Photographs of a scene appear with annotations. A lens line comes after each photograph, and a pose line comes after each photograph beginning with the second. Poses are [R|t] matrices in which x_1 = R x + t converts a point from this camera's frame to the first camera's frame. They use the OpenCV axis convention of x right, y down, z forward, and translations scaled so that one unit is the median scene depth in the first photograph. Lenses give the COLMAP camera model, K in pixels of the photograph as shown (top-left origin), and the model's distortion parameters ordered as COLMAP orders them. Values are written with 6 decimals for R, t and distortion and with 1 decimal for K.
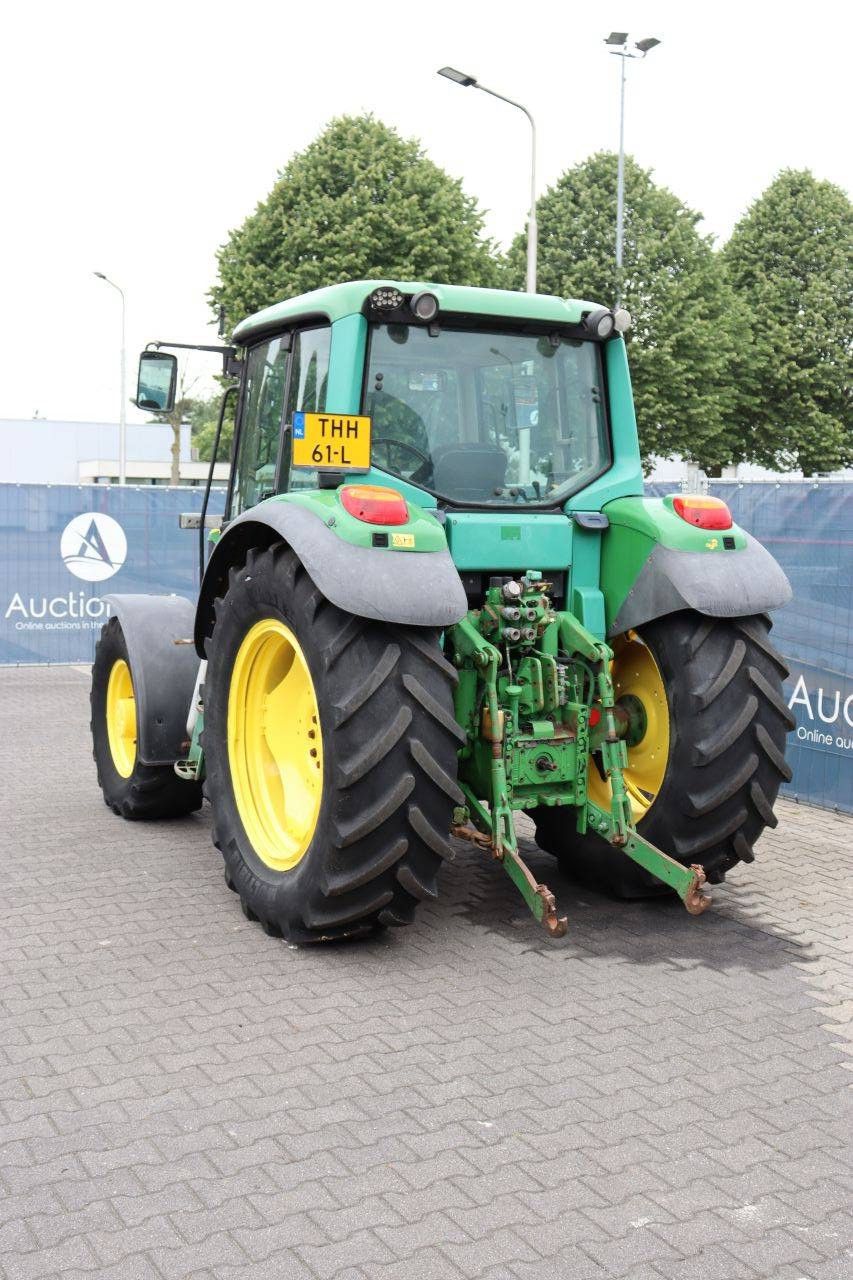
lens RADIAL K [[1376.1, 0, 426.5], [0, 1376.1, 640.0], [0, 0, 1]] dist [-0.047752, 0.026663]
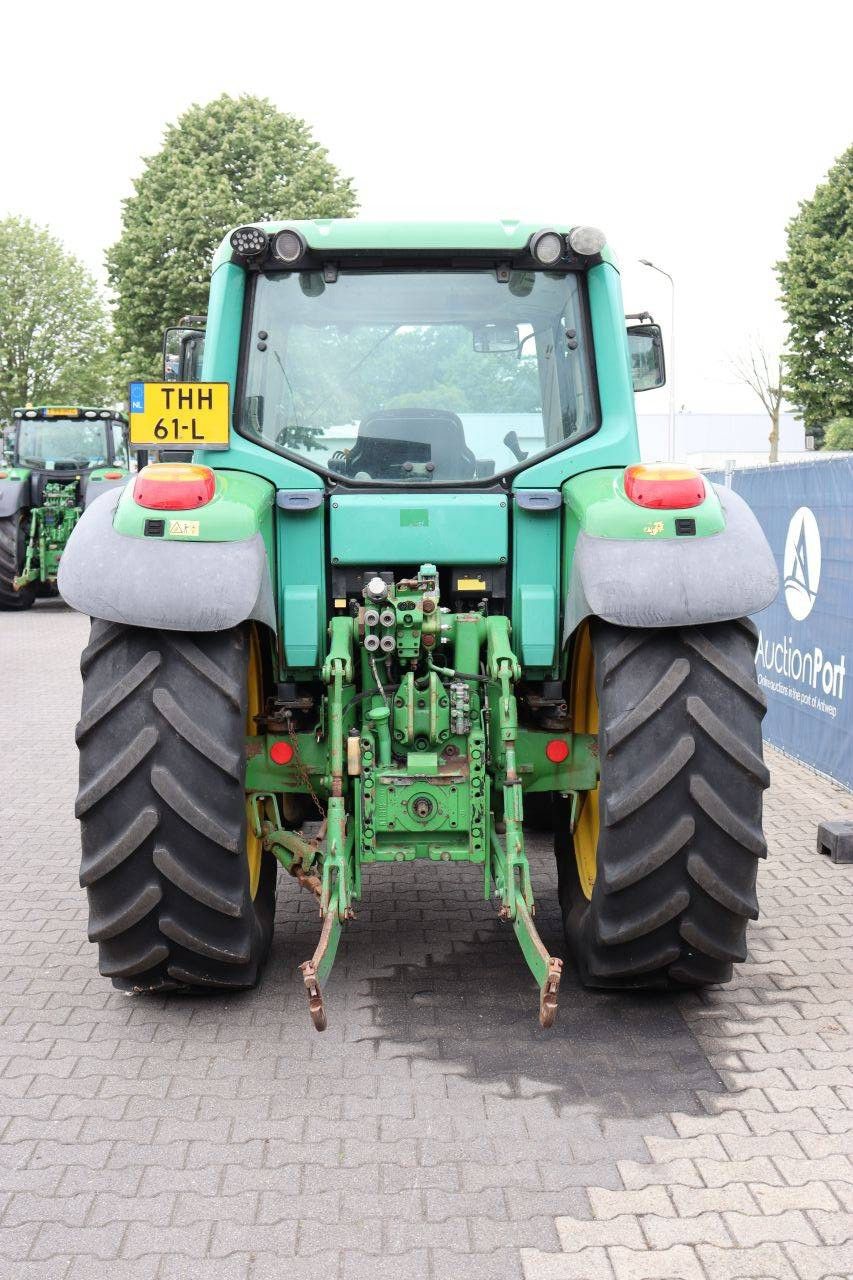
lens RADIAL K [[1393.8, 0, 443.0], [0, 1393.8, 633.3], [0, 0, 1]] dist [-0.072735, 0.203542]
pose [[0.896938, 0.023099, -0.441553, 0.450855], [-0.023370, 0.999715, 0.004827, -0.014629], [0.441539, 0.005990, 0.897222, 0.282409]]
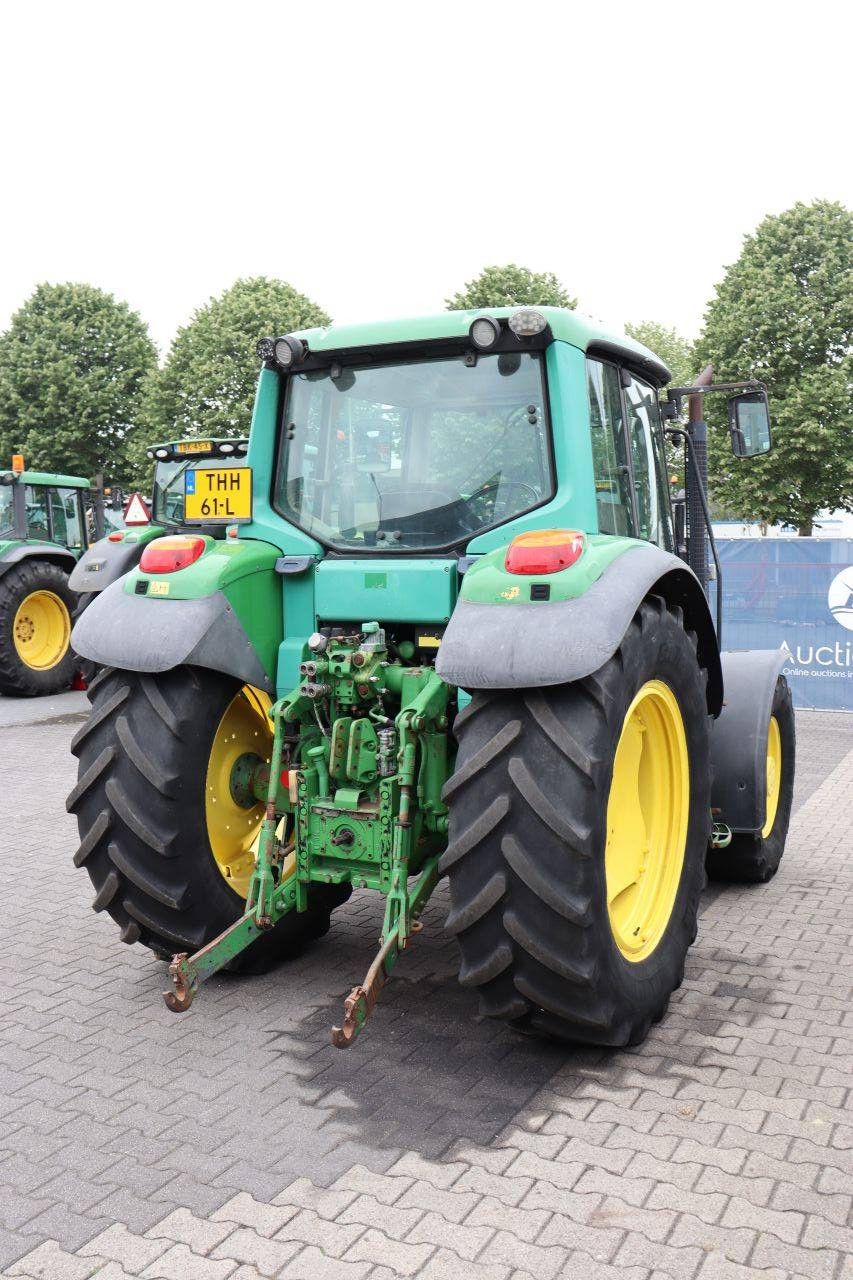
lens RADIAL K [[1204.7, 0, 442.4], [0, 1204.7, 639.4], [0, 0, 1]] dist [-0.086439, 0.027342]
pose [[0.570309, 0.036222, -0.820631, 0.762323], [-0.064018, 0.997949, -0.000442, -0.042609], [0.818932, 0.052787, 0.571458, 0.598952]]
